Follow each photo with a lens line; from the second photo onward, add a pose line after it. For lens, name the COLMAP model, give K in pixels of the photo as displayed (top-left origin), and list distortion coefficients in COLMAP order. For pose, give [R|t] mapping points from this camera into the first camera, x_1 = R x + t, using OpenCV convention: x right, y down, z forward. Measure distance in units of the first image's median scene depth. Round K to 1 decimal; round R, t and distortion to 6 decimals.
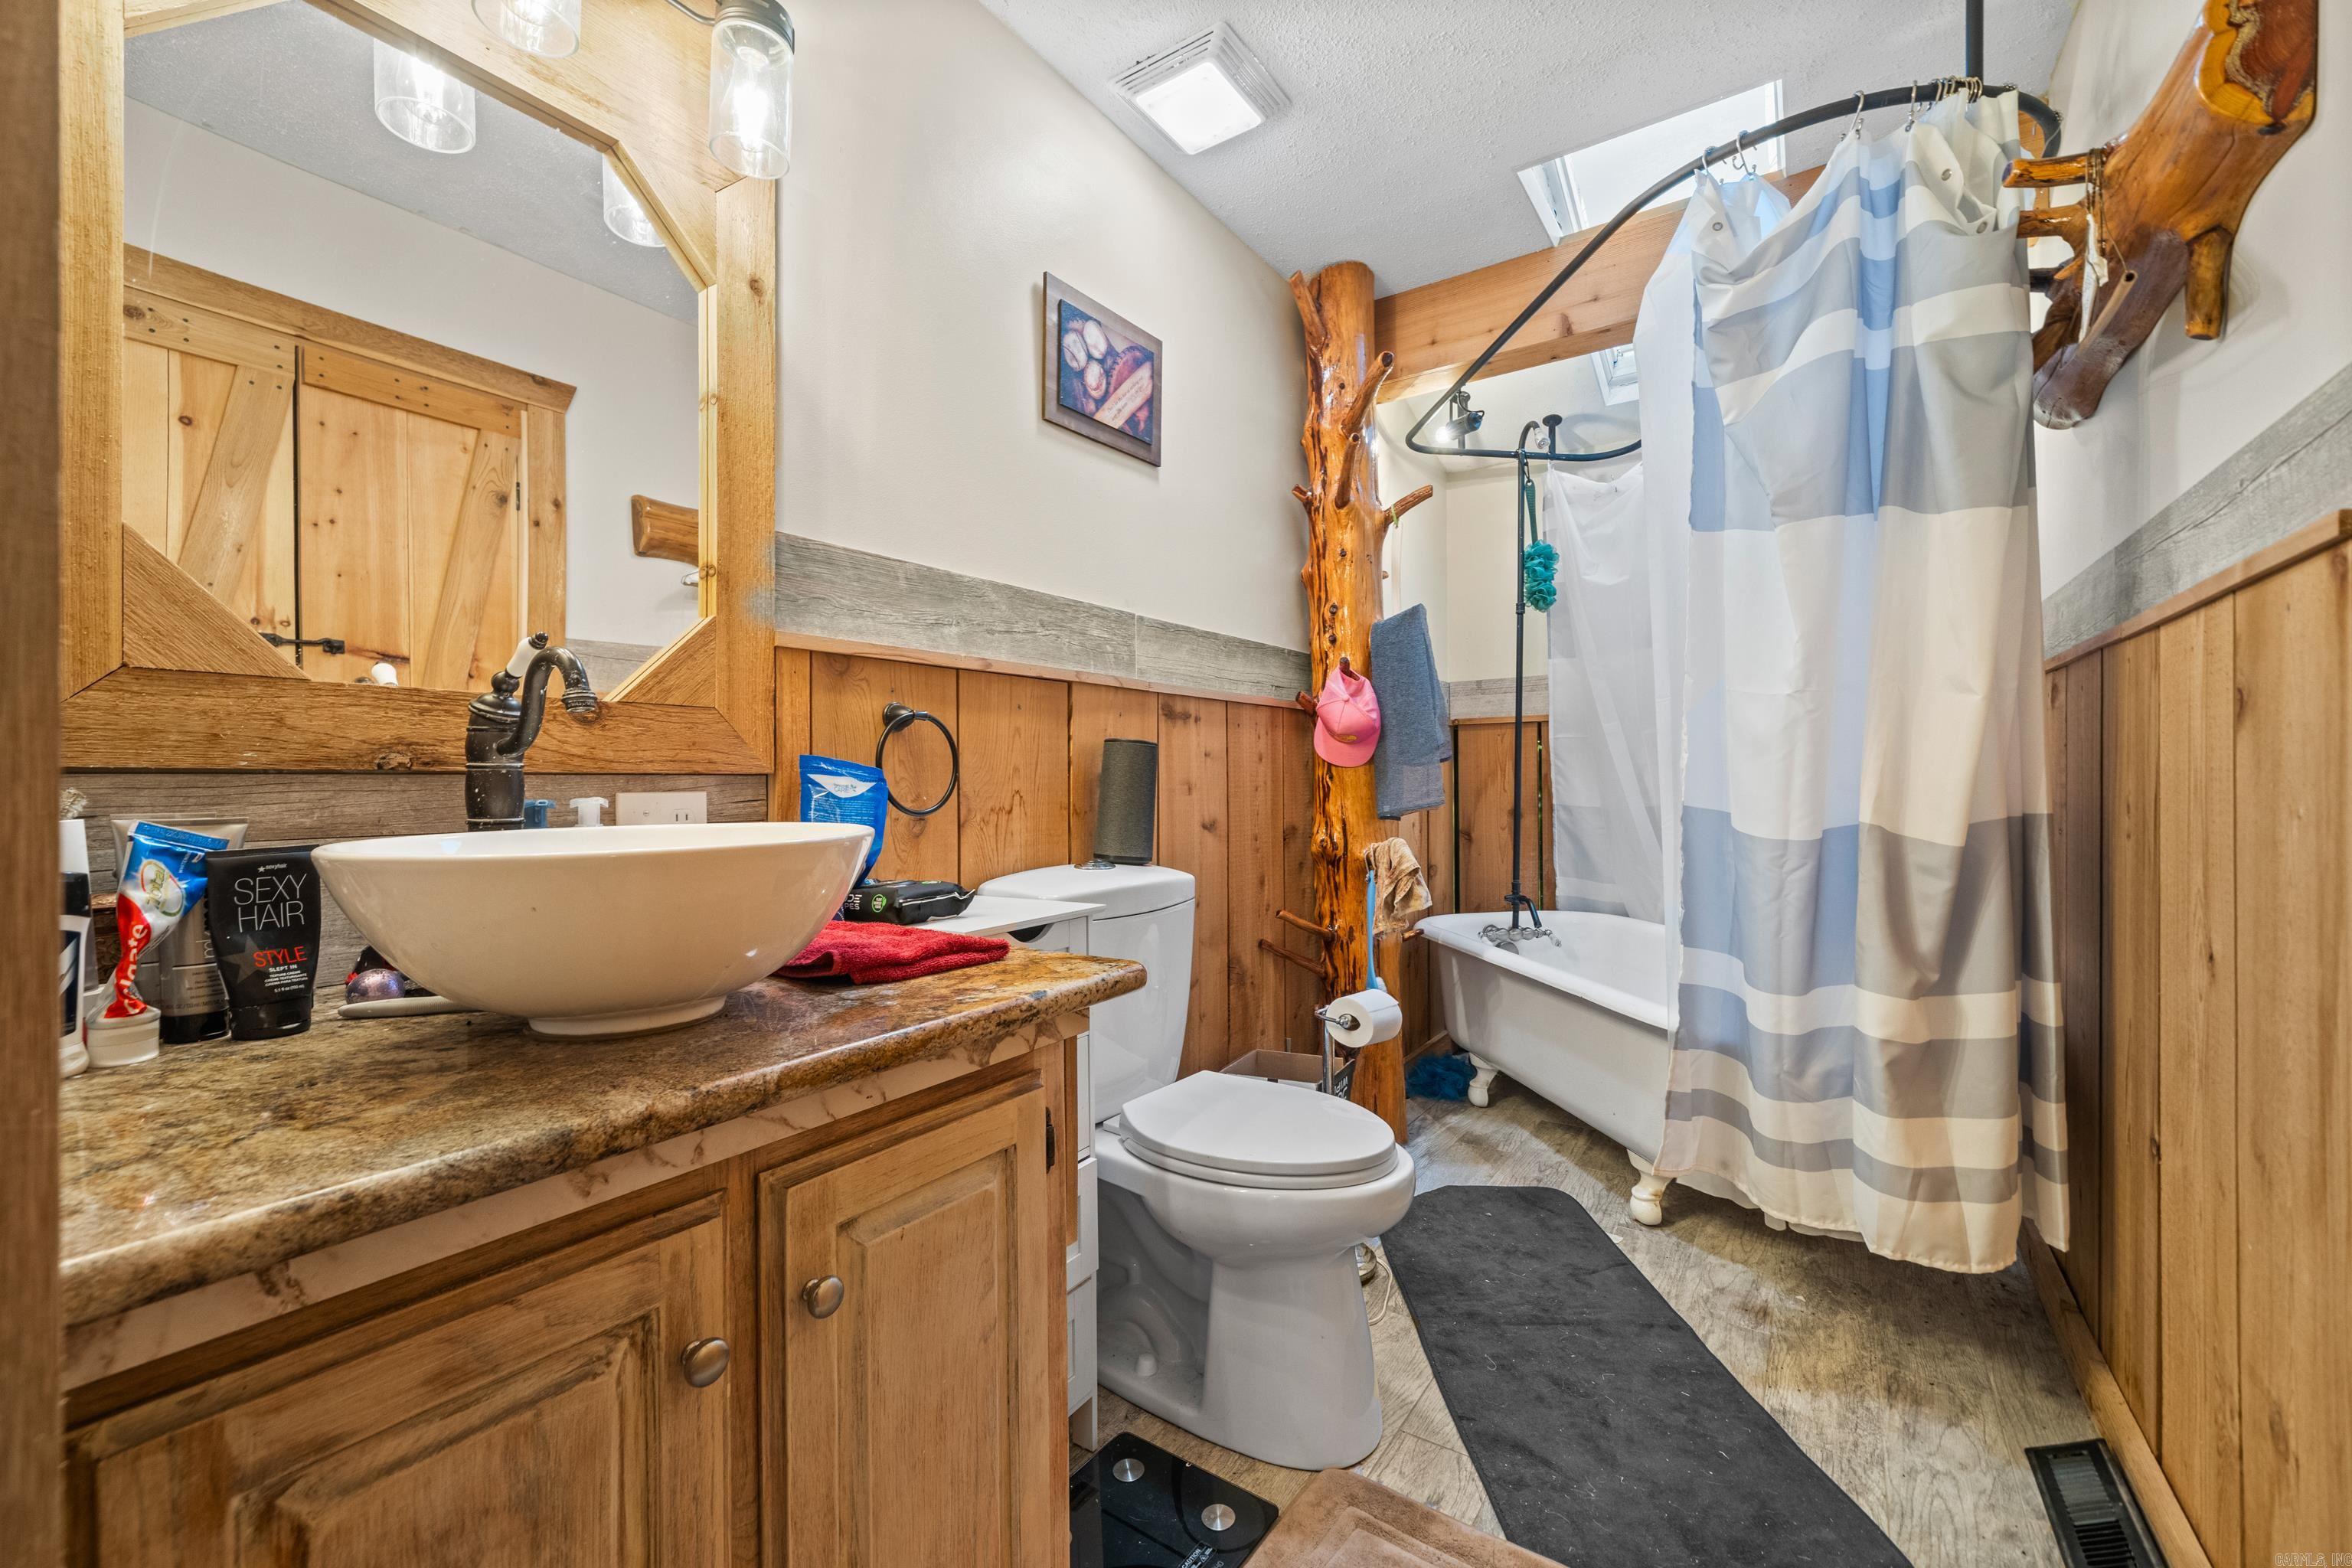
lens RADIAL K [[953.2, 0, 1175.1], [0, 953.2, 779.8], [0, 0, 1]] dist [-0.000299, -0.000496]
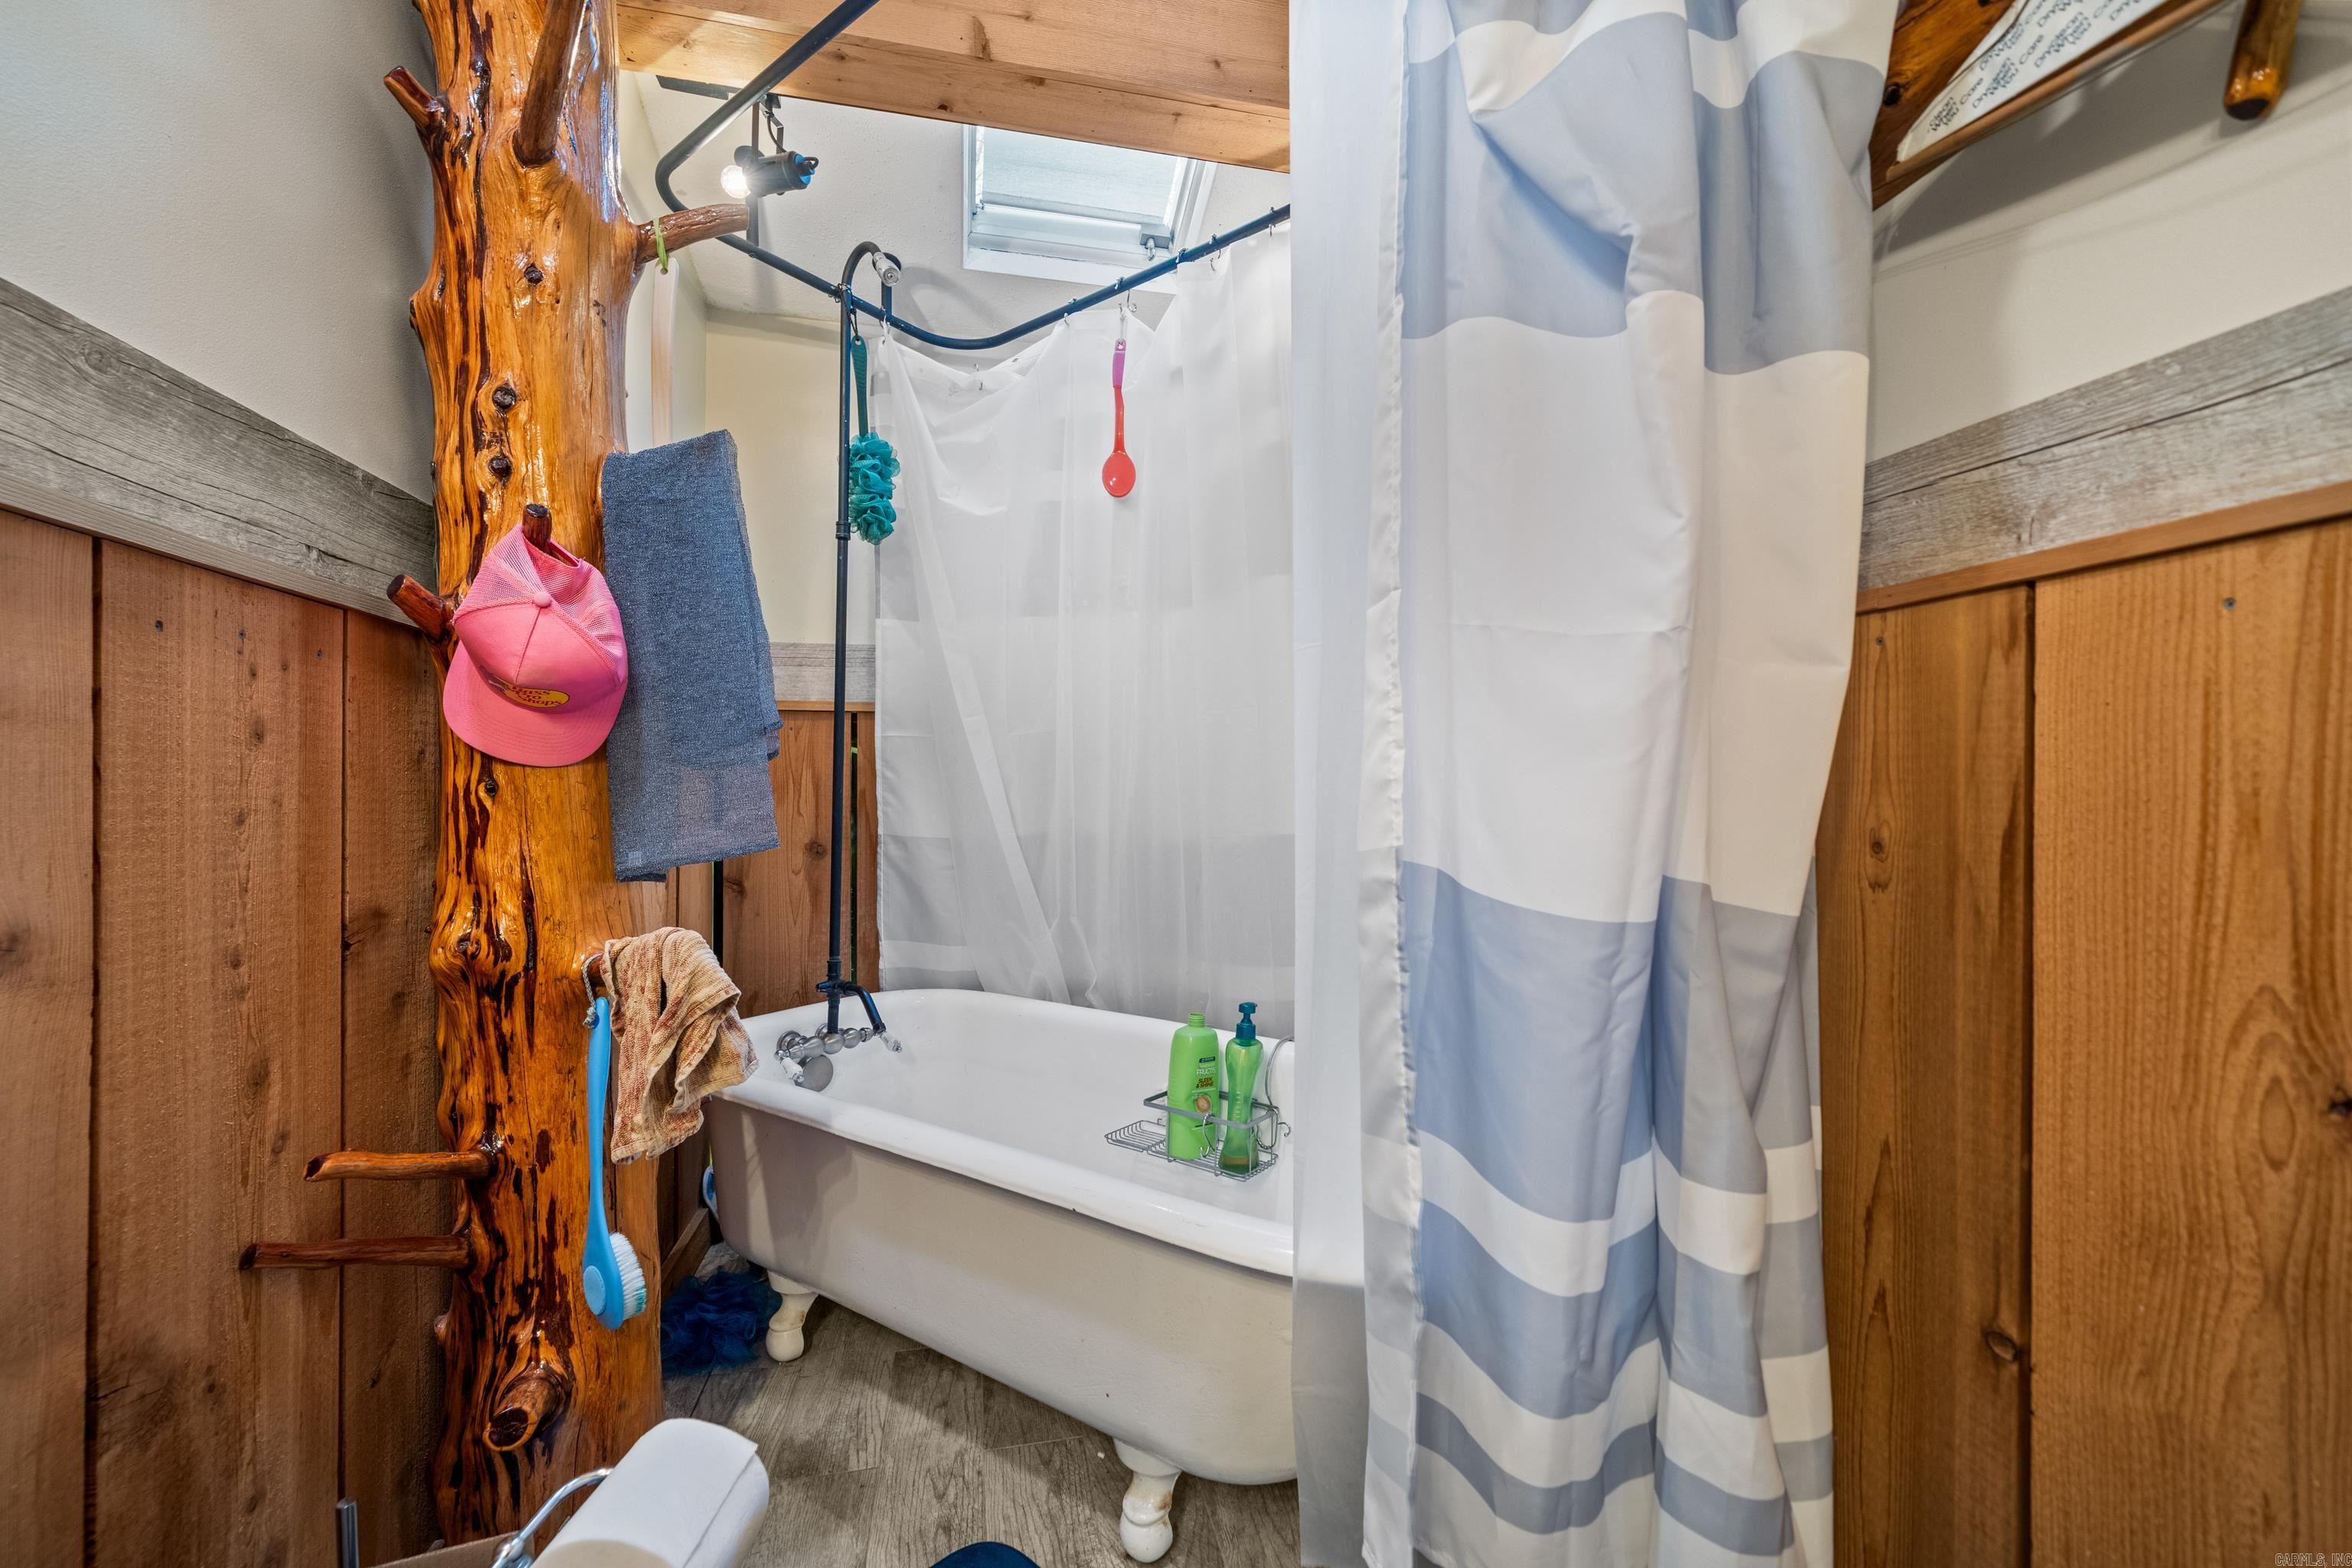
lens RADIAL K [[953.2, 0, 1182.7], [0, 953.2, 795.3], [0, 0, 1]] dist [-0.000299, -0.000496]
pose [[0.683971, 0.011030, 0.729426, 0.064507], [-0.009143, 0.999937, -0.006547, 0.000215], [-0.729452, -0.002191, 0.684029, 0.485812]]
